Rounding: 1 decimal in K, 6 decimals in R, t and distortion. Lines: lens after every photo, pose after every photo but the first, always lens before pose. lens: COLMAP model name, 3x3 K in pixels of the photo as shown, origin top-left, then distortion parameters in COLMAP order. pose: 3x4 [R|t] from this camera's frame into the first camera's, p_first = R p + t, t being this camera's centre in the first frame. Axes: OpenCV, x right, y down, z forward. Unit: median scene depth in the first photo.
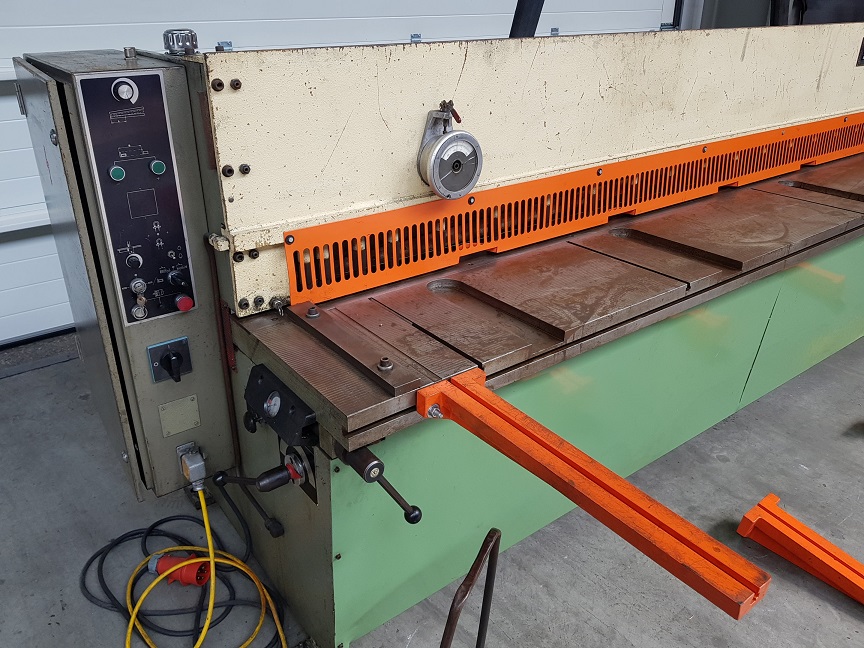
lens RADIAL K [[706.6, 0, 432.0], [0, 706.6, 324.0], [0, 0, 1]] dist [0.060913, -0.138467]
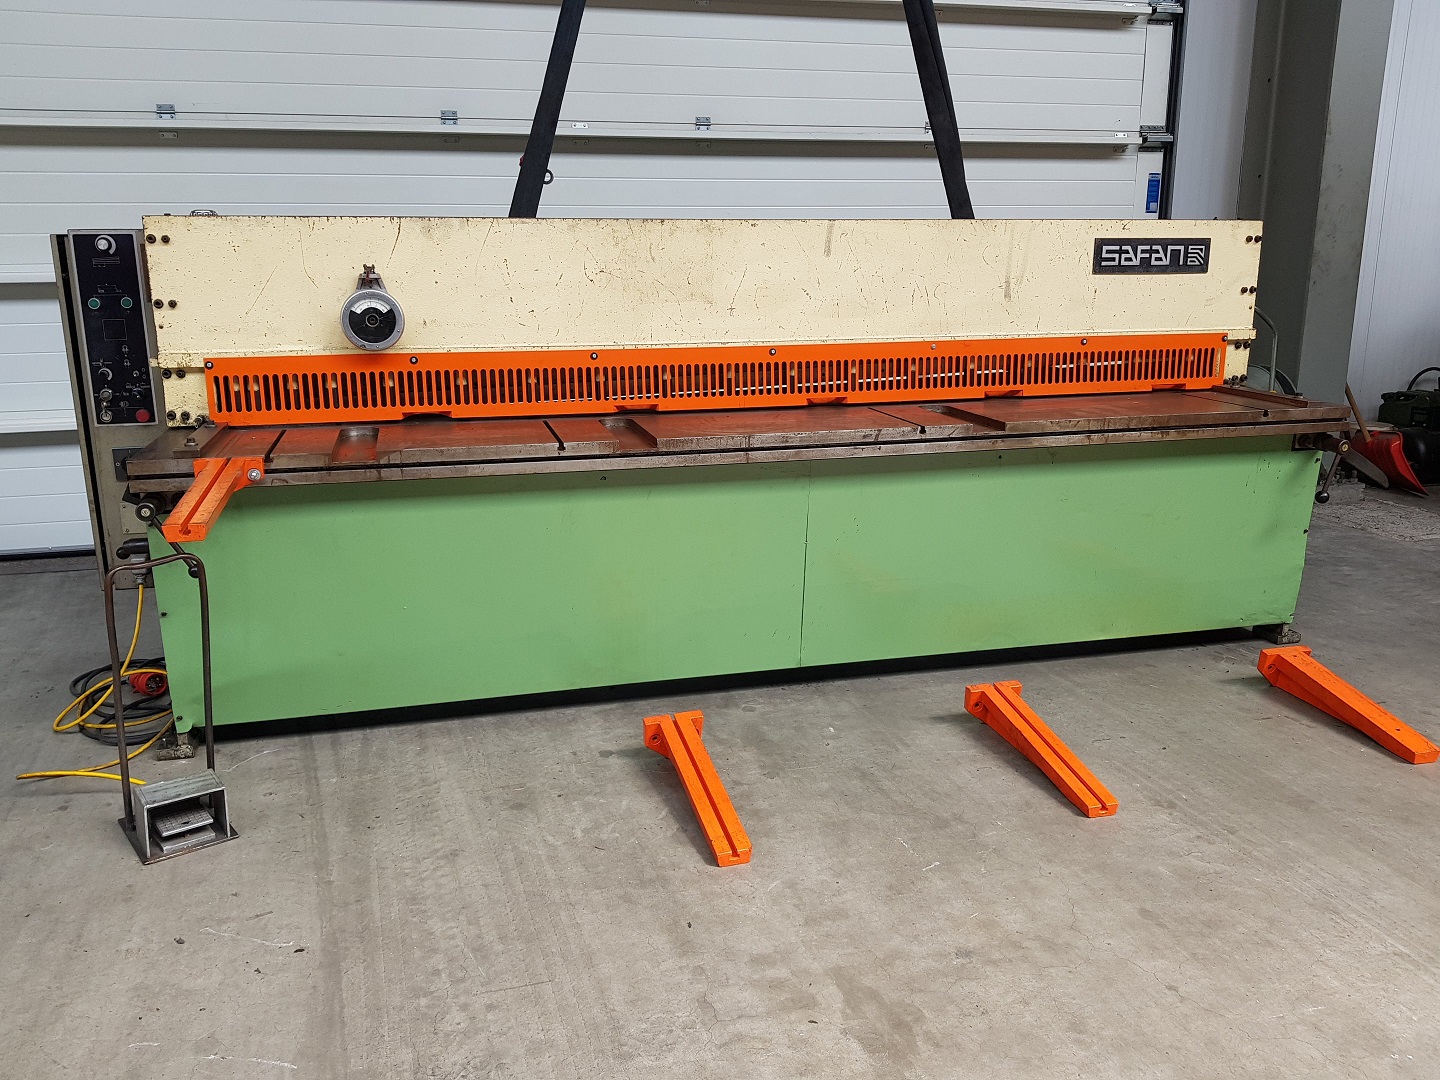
lens RADIAL K [[1201.3, 0, 720.0], [0, 1201.3, 540.0], [0, 0, 1]] dist [0.123021, -0.319303]
pose [[0.922961, 0.092063, -0.373721, 1.384392], [-0.162121, 0.973624, -0.160538, 0.357466], [0.349084, 0.208758, 0.913543, -0.523388]]
